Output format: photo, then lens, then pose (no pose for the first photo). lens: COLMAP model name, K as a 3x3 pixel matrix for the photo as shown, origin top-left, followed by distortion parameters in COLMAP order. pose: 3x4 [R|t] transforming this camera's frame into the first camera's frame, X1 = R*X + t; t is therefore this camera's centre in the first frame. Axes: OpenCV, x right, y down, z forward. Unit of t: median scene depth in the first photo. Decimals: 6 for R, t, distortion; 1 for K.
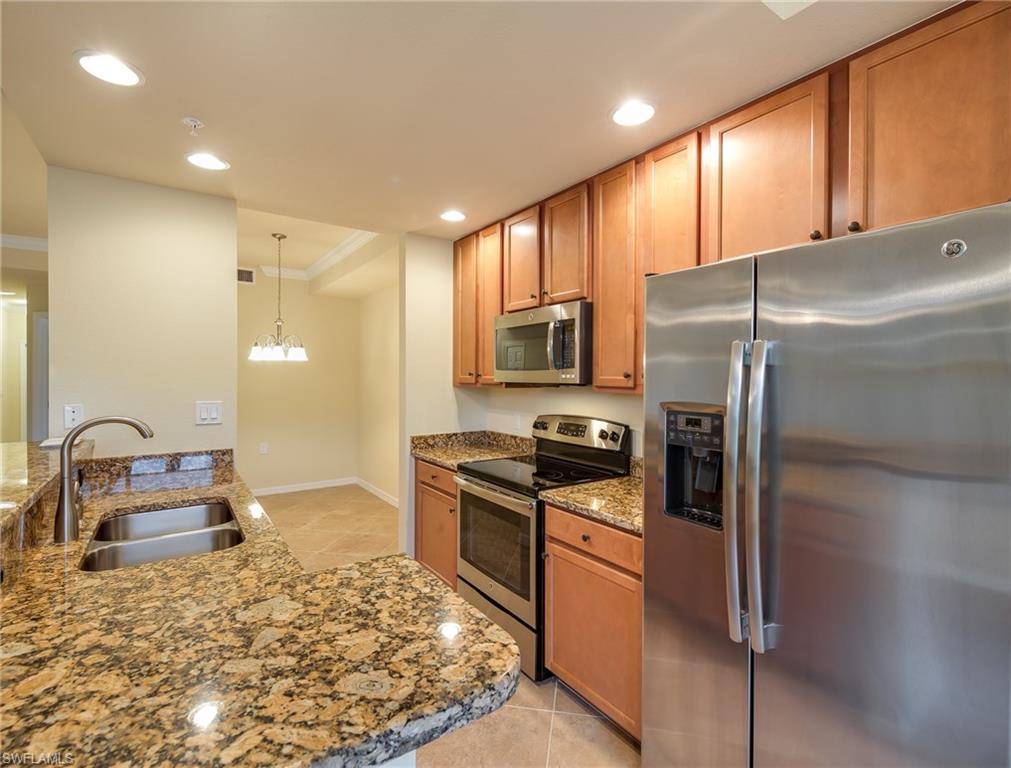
lens RADIAL K [[483.2, 0, 507.3], [0, 483.2, 379.4], [0, 0, 1]] dist [0.003510, 0.000099]
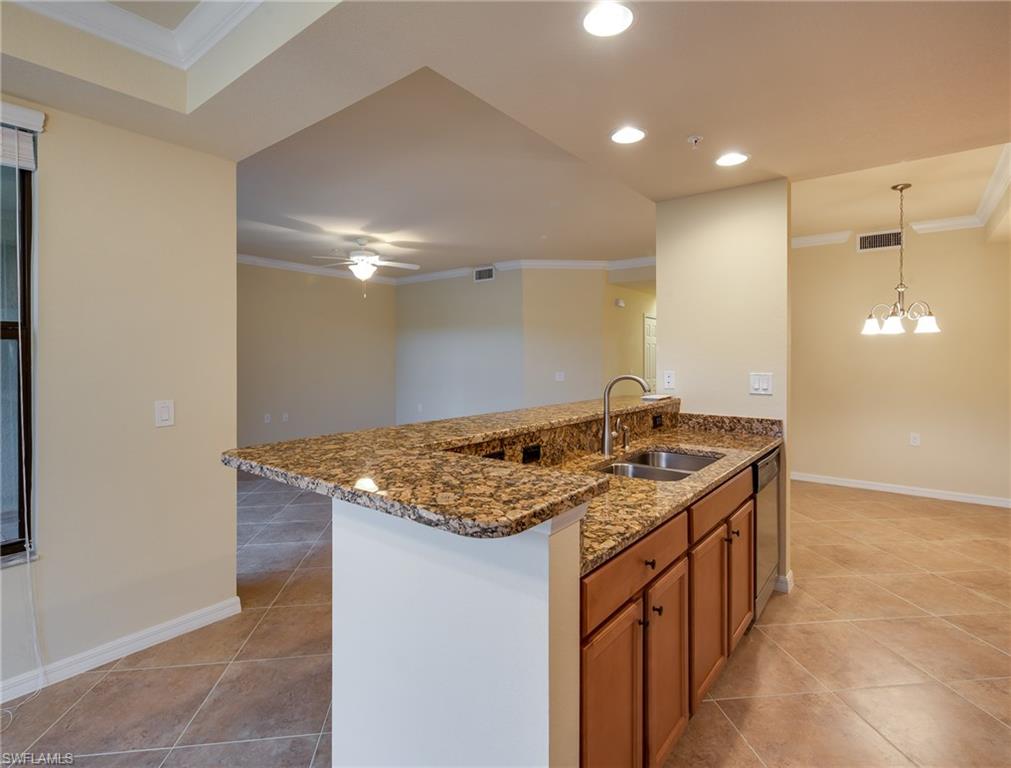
lens RADIAL K [[511.2, 0, 500.1], [0, 511.2, 356.2], [0, 0, 1]] dist [0.003109, 0.000260]
pose [[0.278900, -0.004759, -0.960308, 0.313002], [-0.007065, 0.999950, -0.007007, 0.019497], [0.960294, 0.008738, 0.278852, 0.122935]]
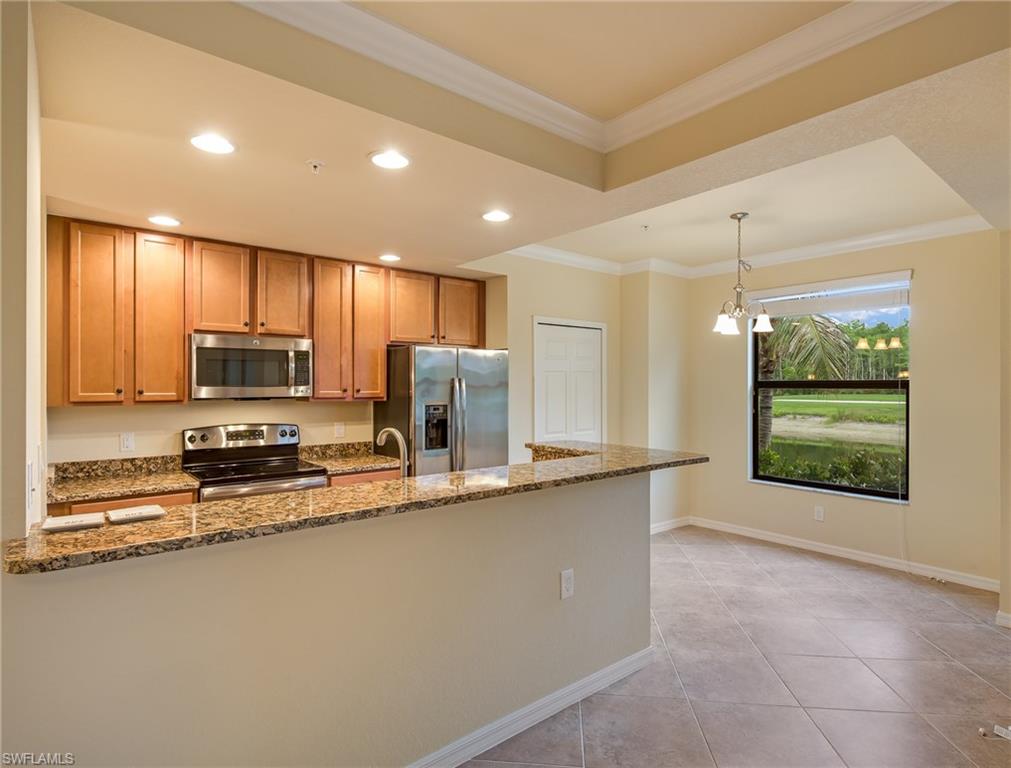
lens RADIAL K [[550.6, 0, 505.5], [0, 550.6, 384.0], [0, 0, 1]] dist [0.005722, 0.000355]
pose [[-0.087211, -0.001286, 0.996189, -1.324794], [0.007523, 0.999970, 0.001950, -0.022865], [-0.996161, 0.007664, -0.087199, 0.485278]]
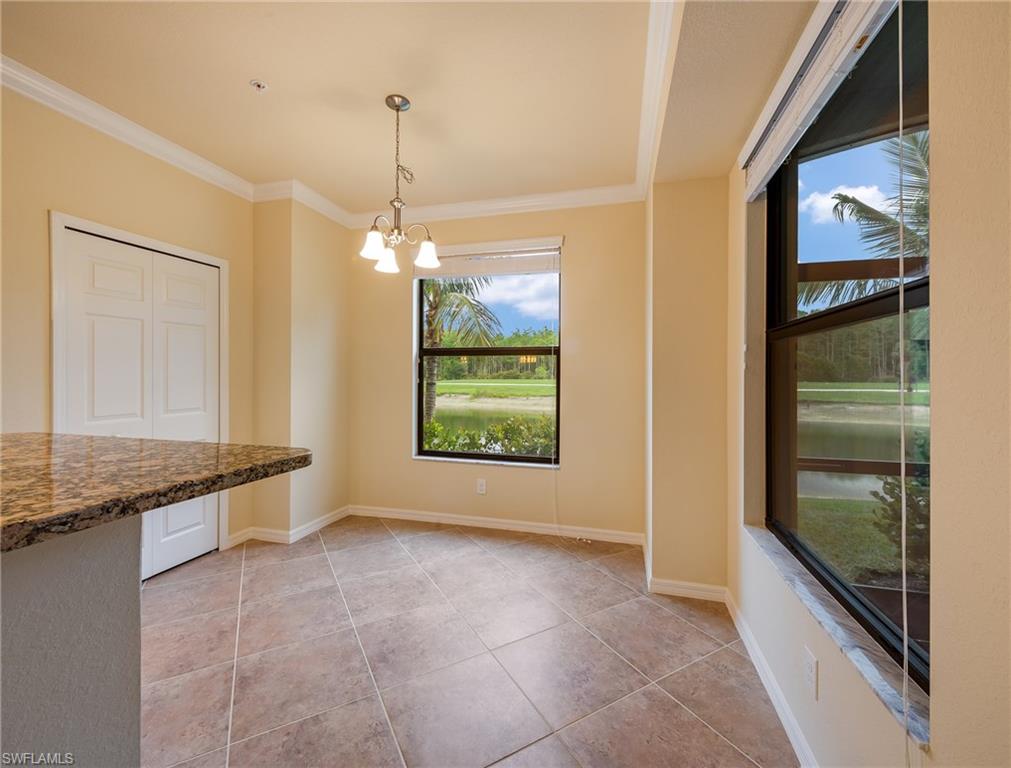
lens RADIAL K [[429.1, 0, 505.3], [0, 429.1, 374.0], [0, 0, 1]] dist [0.002645, 0.000091]
pose [[-0.643634, -0.005204, 0.765315, -0.681568], [0.000613, 0.999973, 0.007316, 0.053197], [-0.765333, 0.005178, -0.643614, 0.108732]]
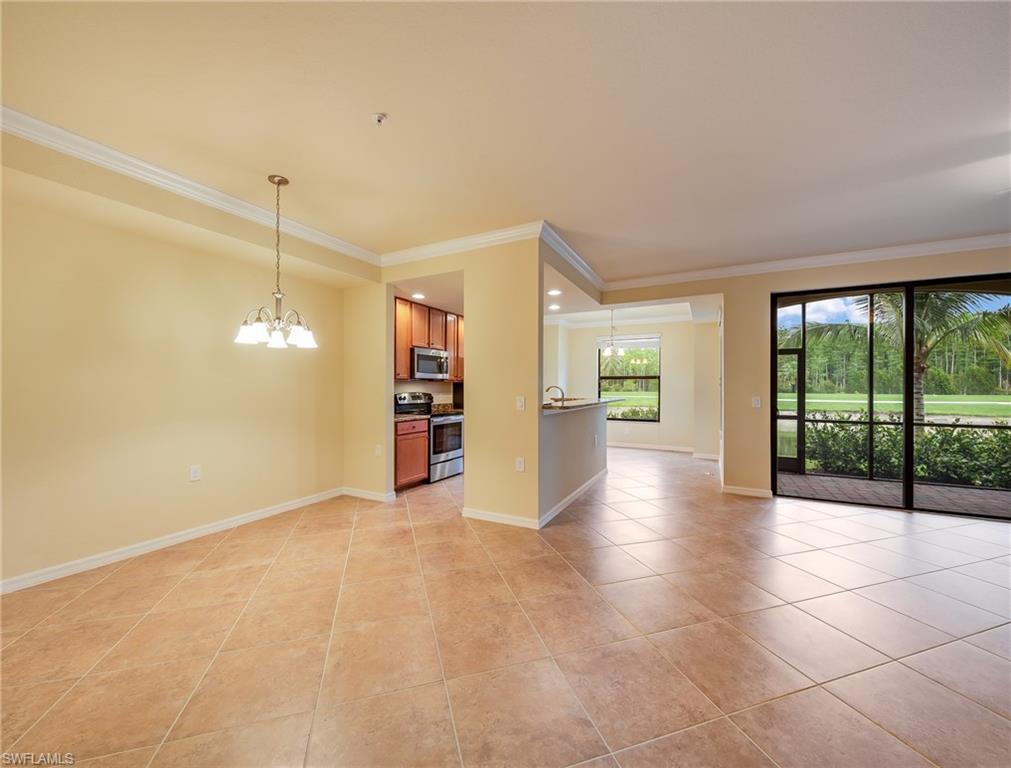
lens RADIAL K [[392.7, 0, 504.3], [0, 392.7, 389.0], [0, 0, 1]] dist [-0.000969, -0.000228]
pose [[-0.458483, -0.008129, 0.888666, -1.902545], [0.004749, 0.999921, 0.011596, 0.039126], [-0.888690, 0.009537, -0.458409, 1.566058]]
